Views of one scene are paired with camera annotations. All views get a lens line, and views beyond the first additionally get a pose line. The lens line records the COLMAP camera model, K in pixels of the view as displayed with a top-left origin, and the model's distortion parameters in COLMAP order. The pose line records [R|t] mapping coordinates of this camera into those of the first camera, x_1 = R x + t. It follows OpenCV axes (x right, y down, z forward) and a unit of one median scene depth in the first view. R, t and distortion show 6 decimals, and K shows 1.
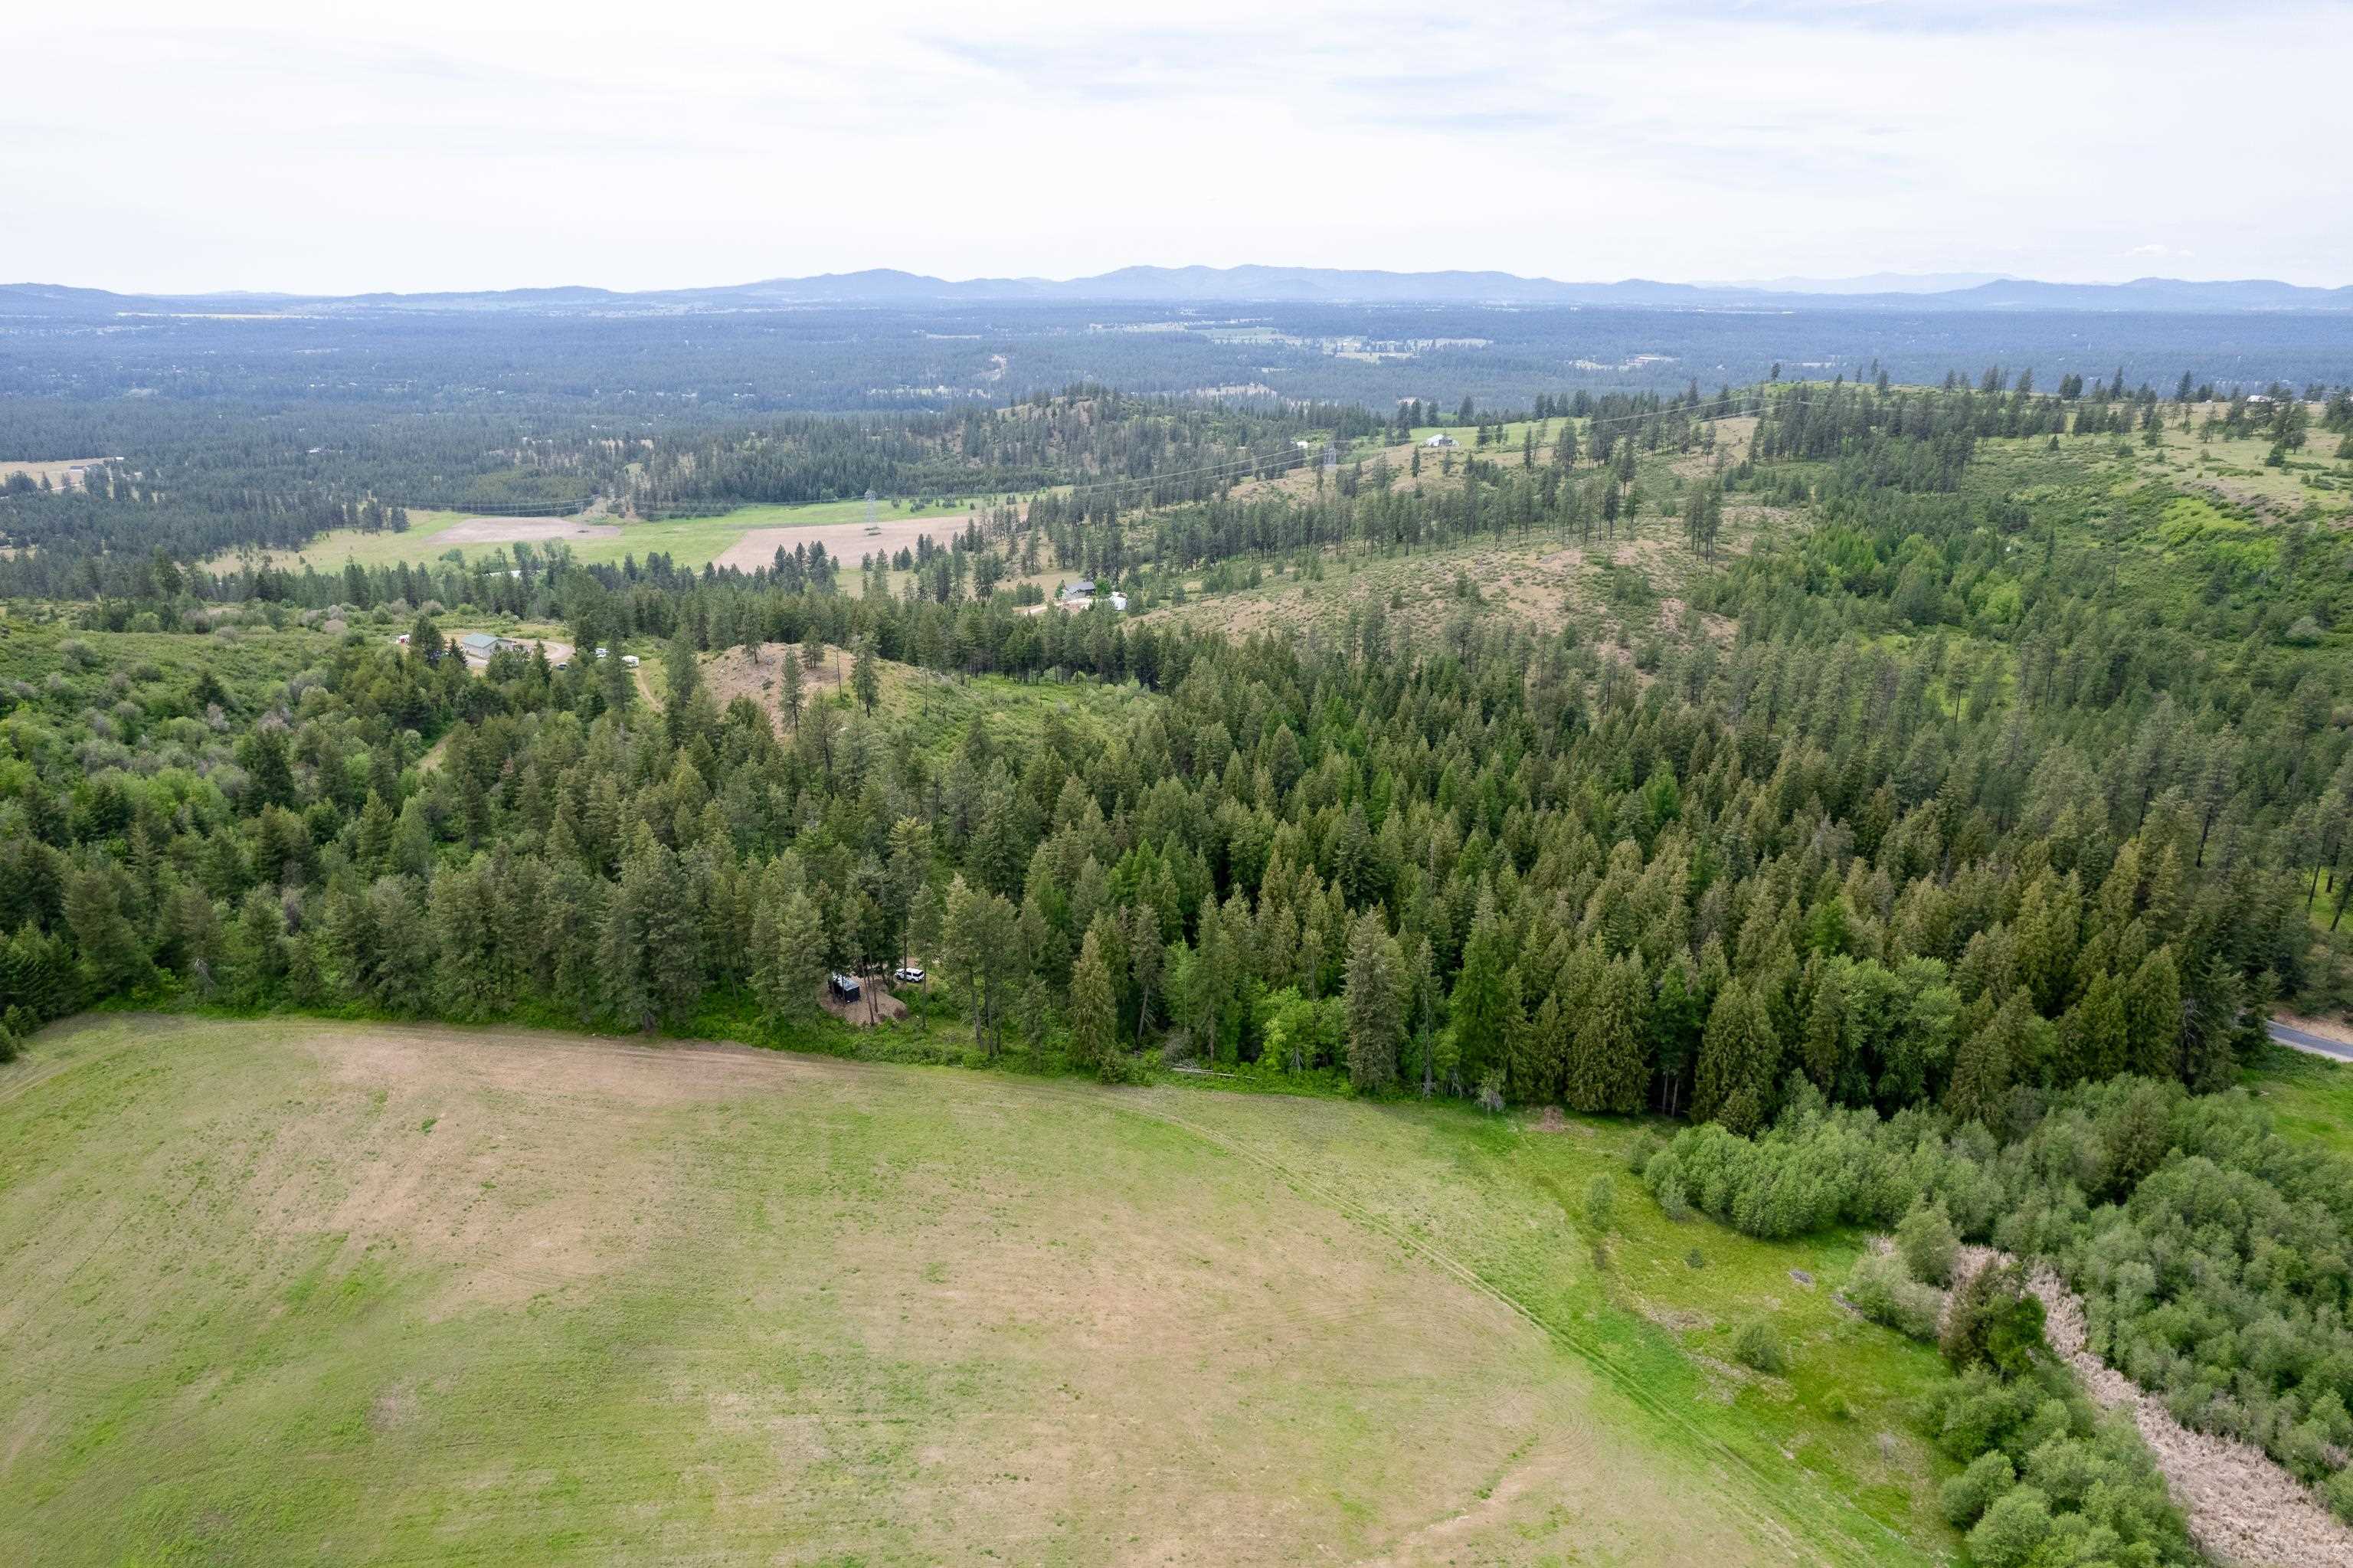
lens RADIAL K [[1502.1, 0, 1173.9], [0, 1502.1, 783.7], [0, 0, 1]] dist [-0.075196, 0.068202]
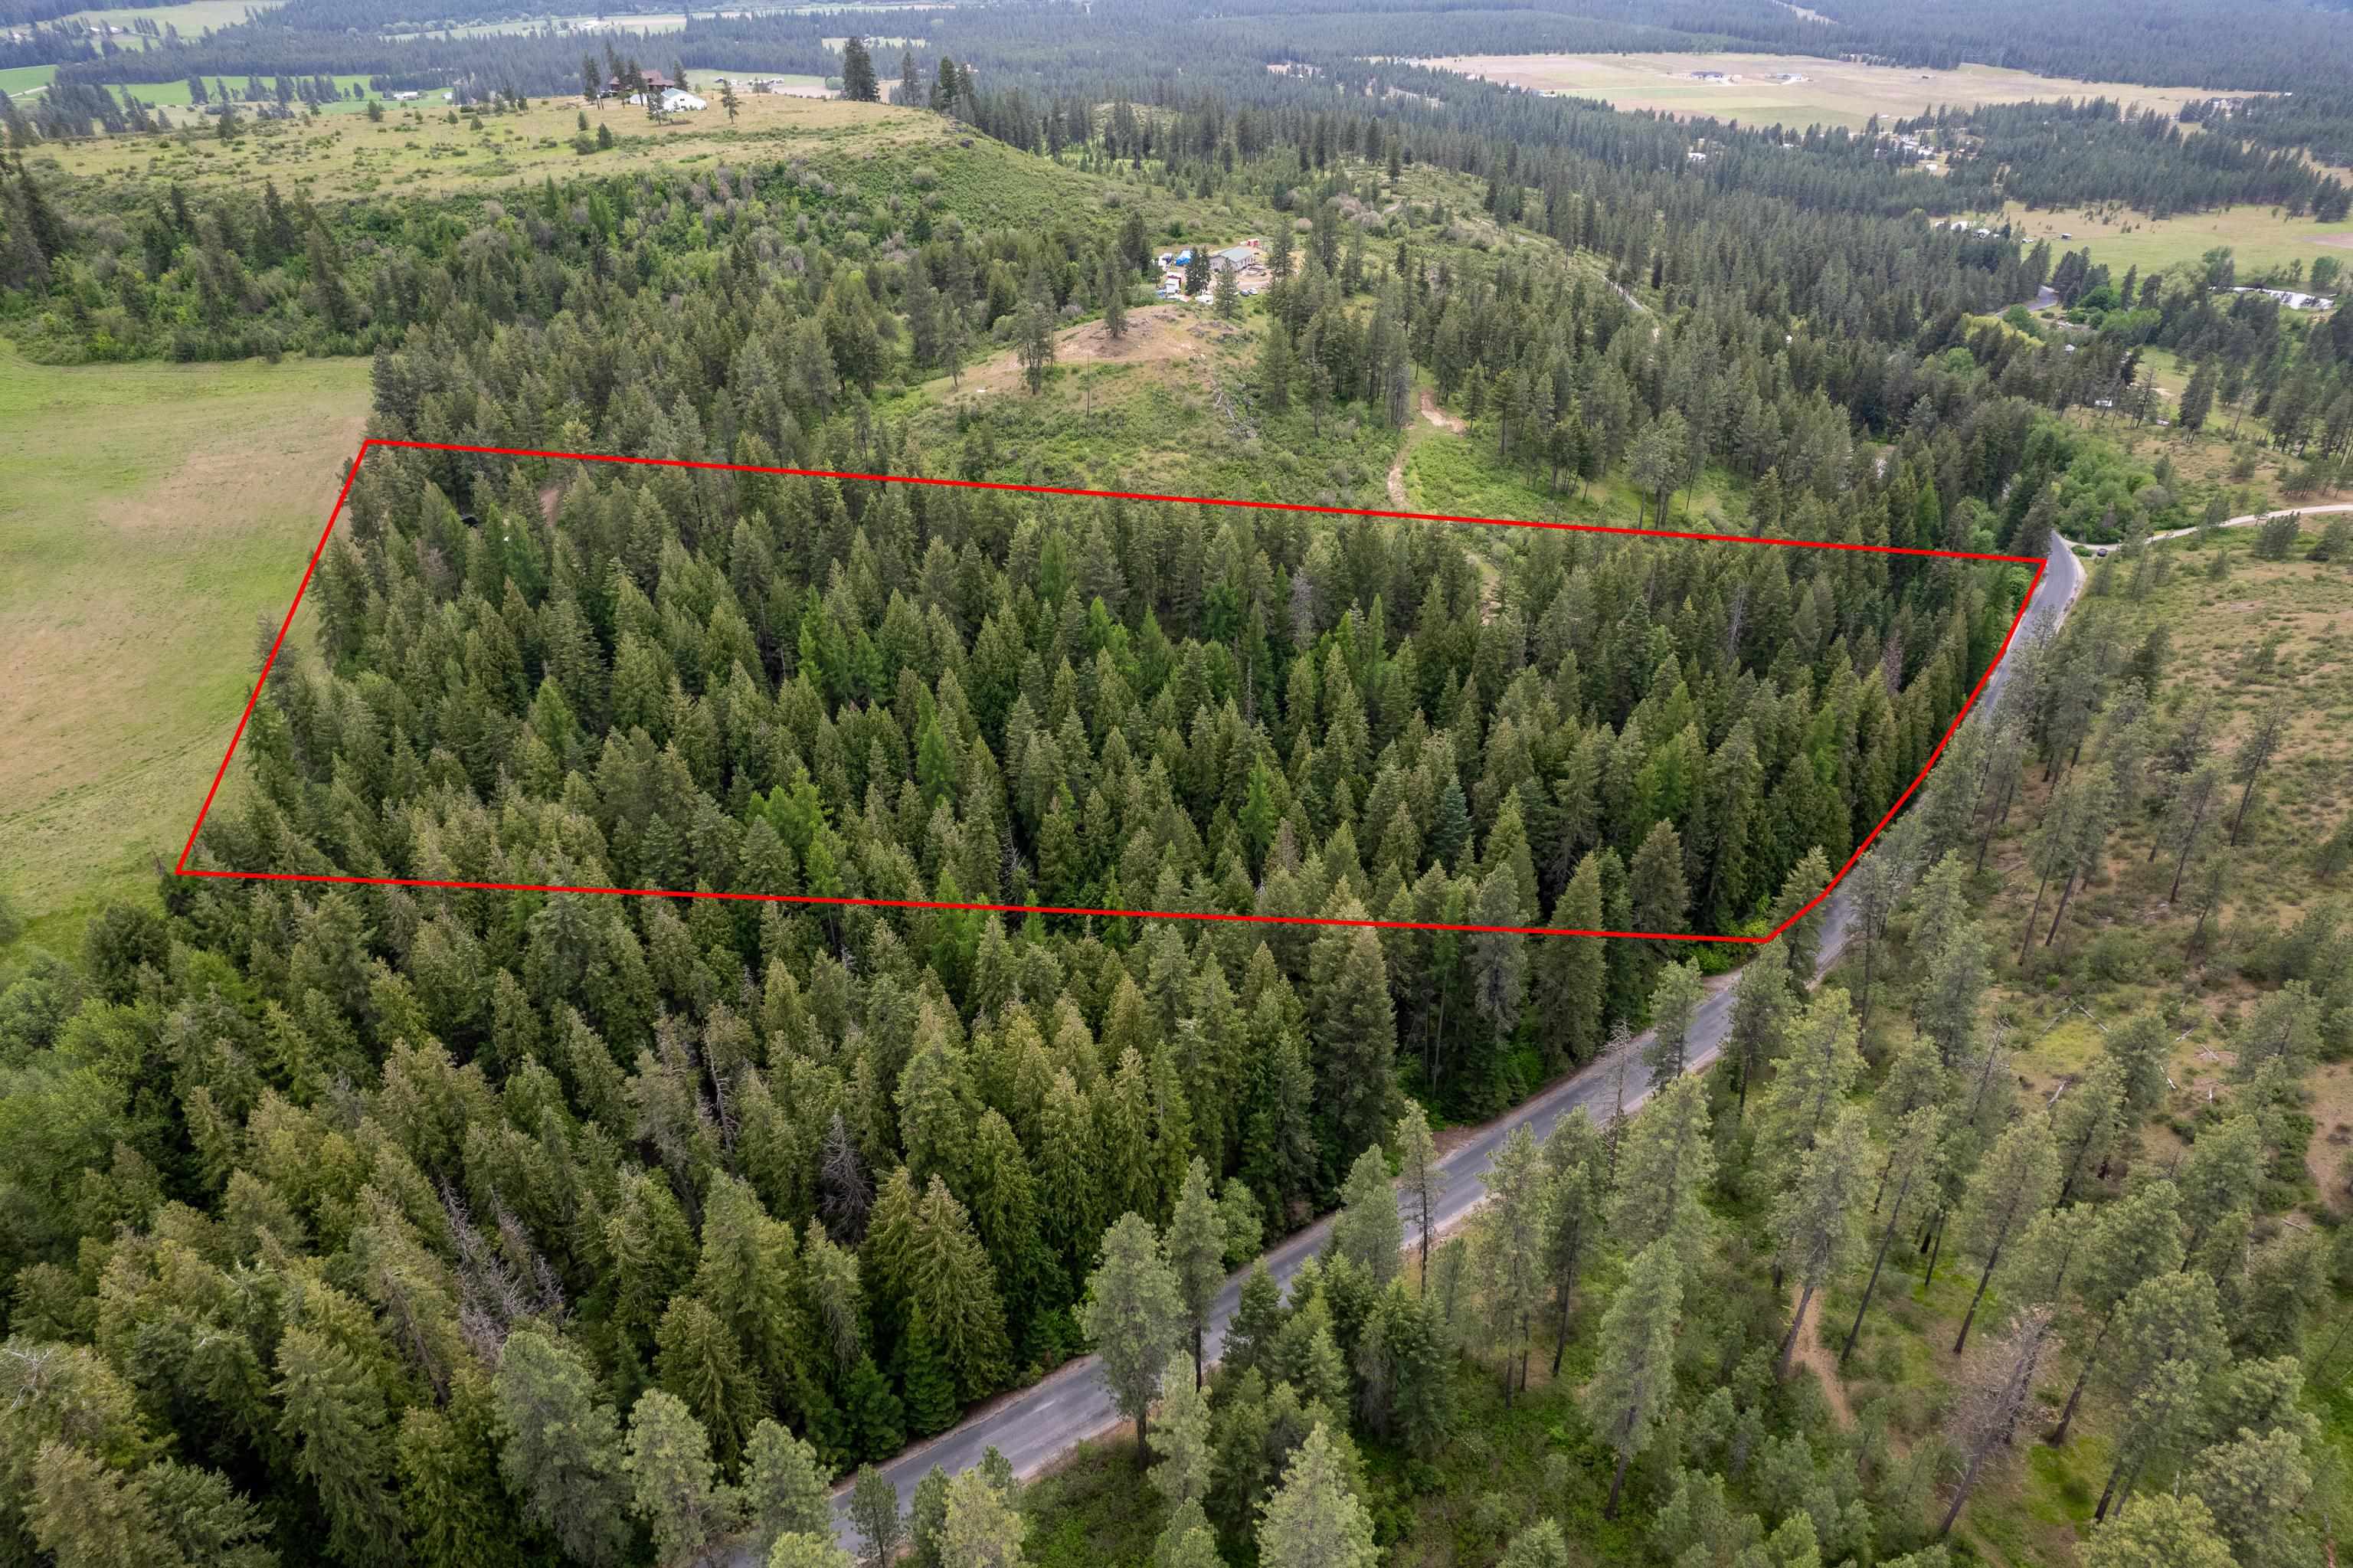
lens RADIAL K [[1502.1, 0, 1177.5], [0, 1502.1, 790.3], [0, 0, 1]] dist [-0.075196, 0.068202]
pose [[0.184882, 0.505270, -0.842924, 0.250471], [-0.303672, 0.845108, 0.439973, -0.094357], [0.934667, 0.174629, 0.309681, 0.292677]]
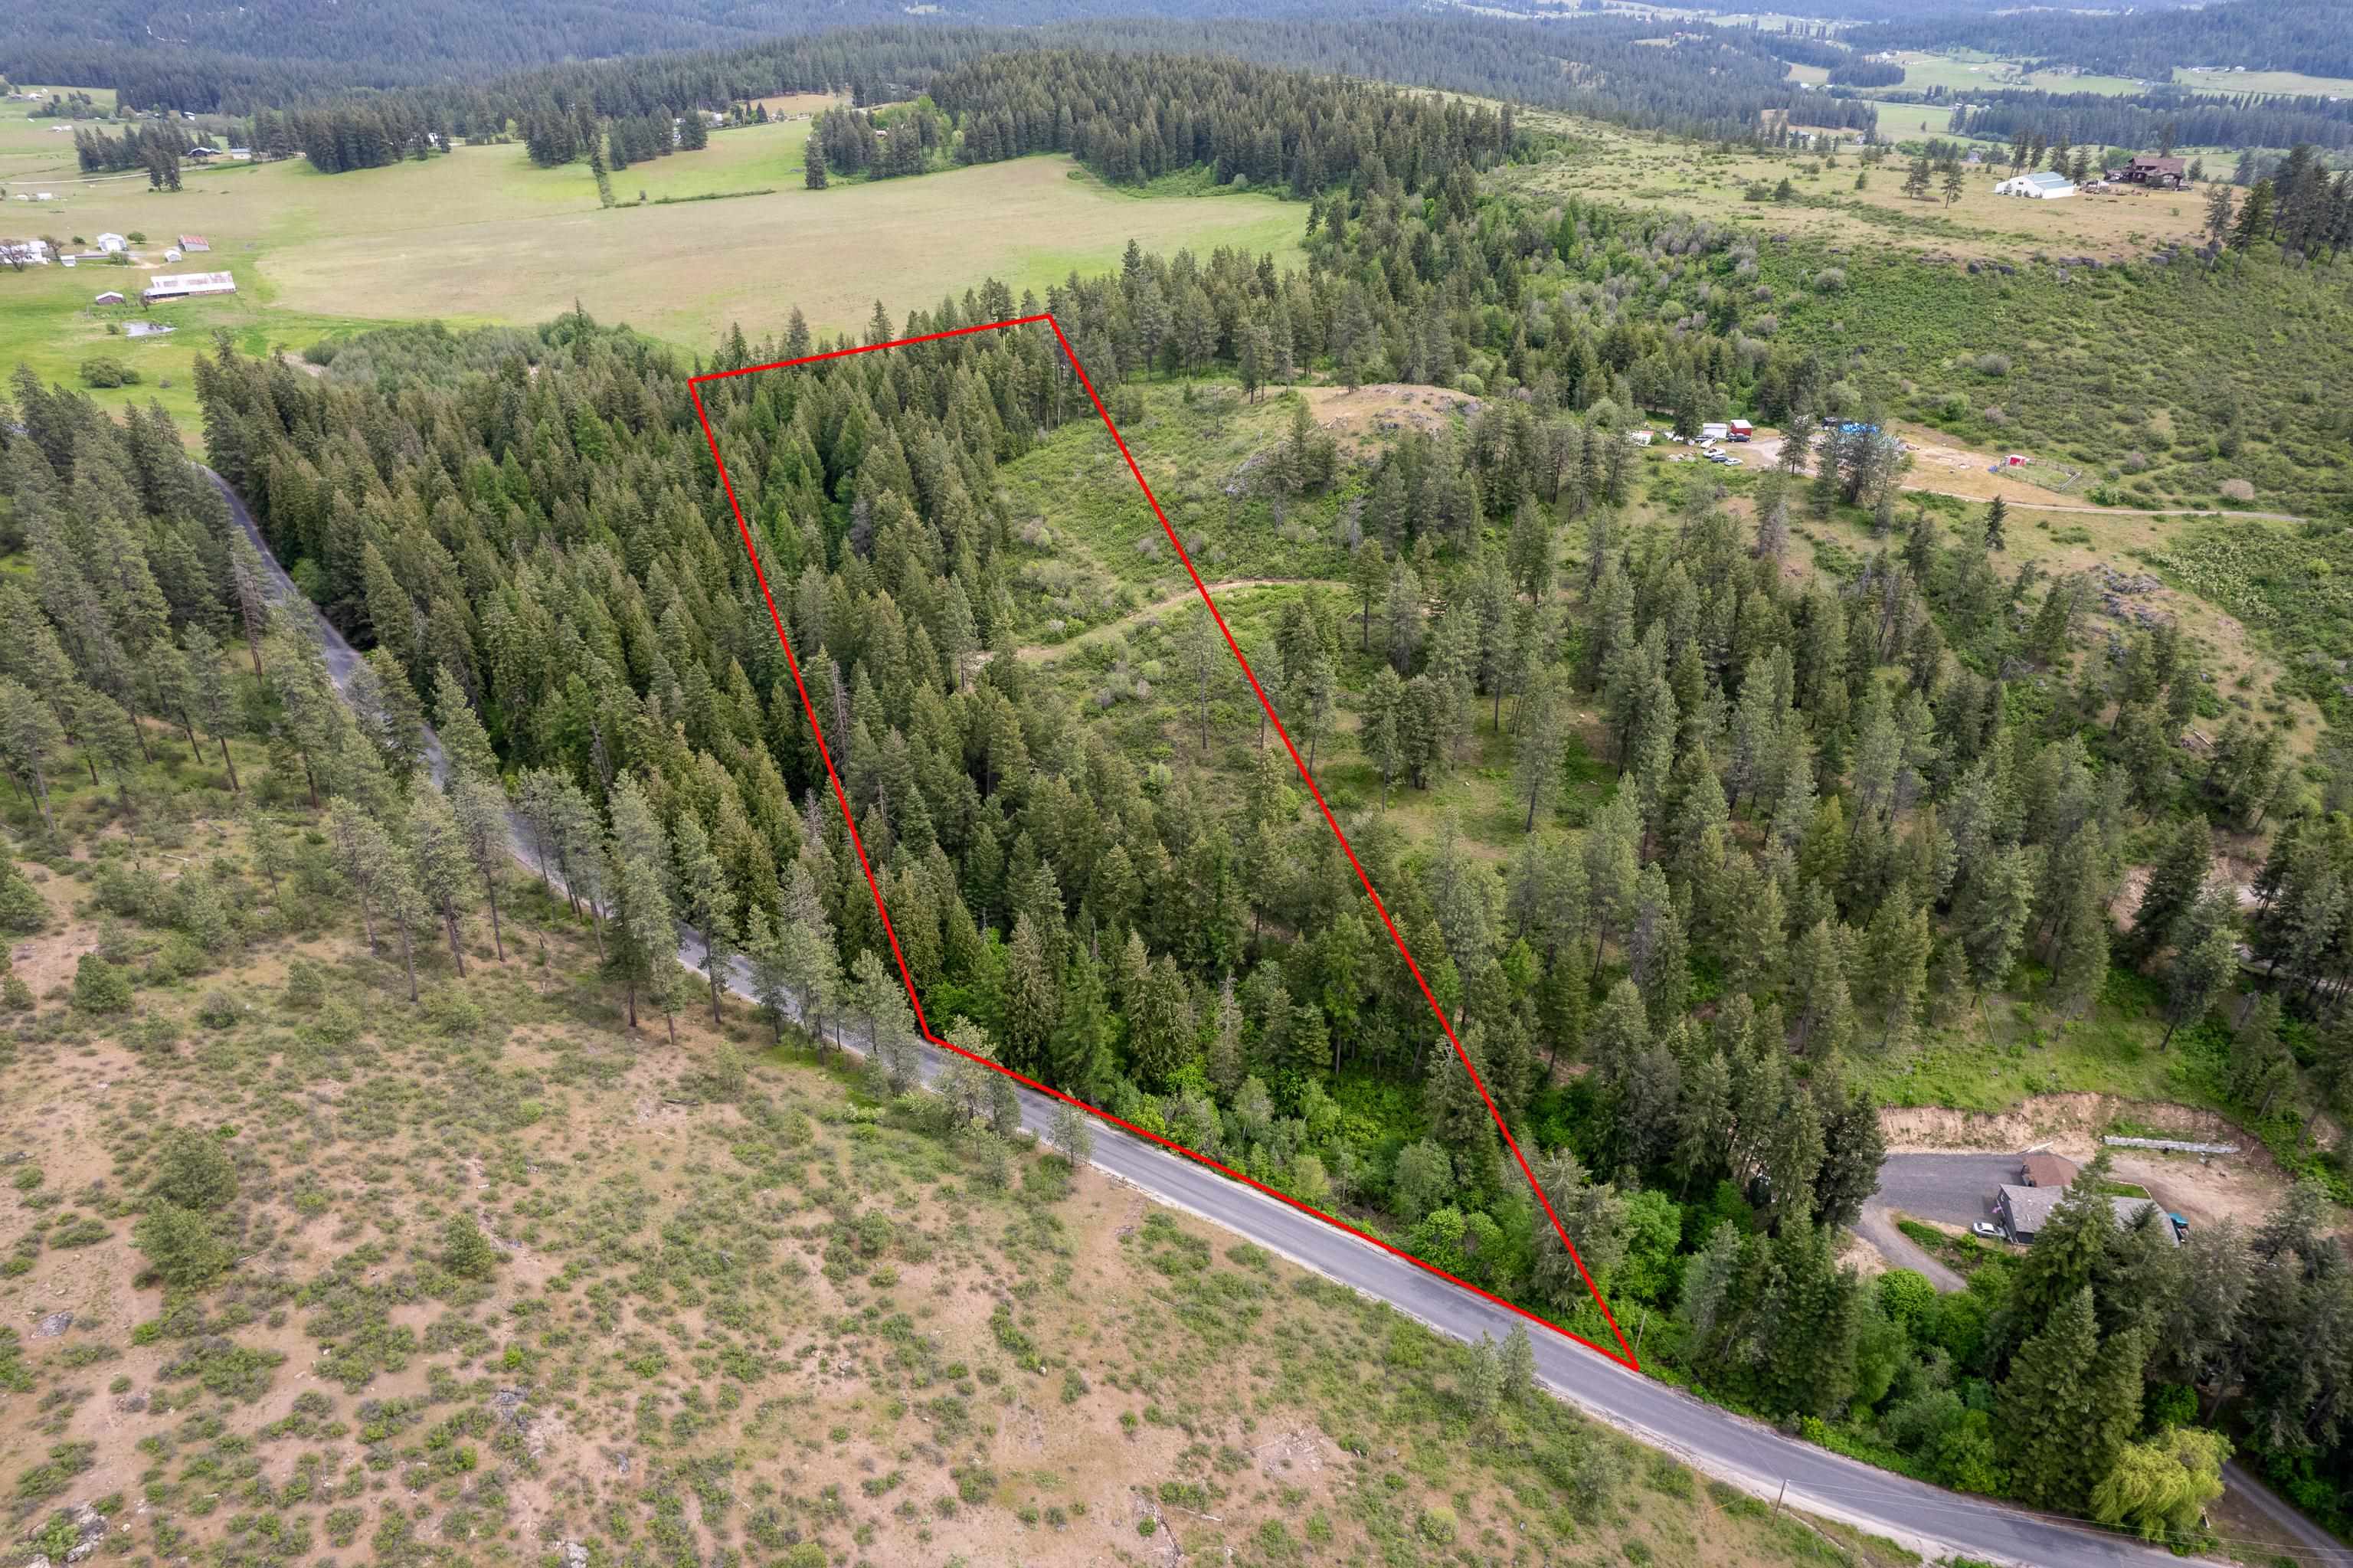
lens RADIAL K [[1502.1, 0, 1180.4], [0, 1502.1, 782.6], [0, 0, 1]] dist [-0.075196, 0.068202]
pose [[-0.962351, 0.127987, -0.239791, 0.040193], [-0.090414, 0.681231, 0.726463, -0.216158], [0.256331, 0.720793, -0.644012, 0.650140]]
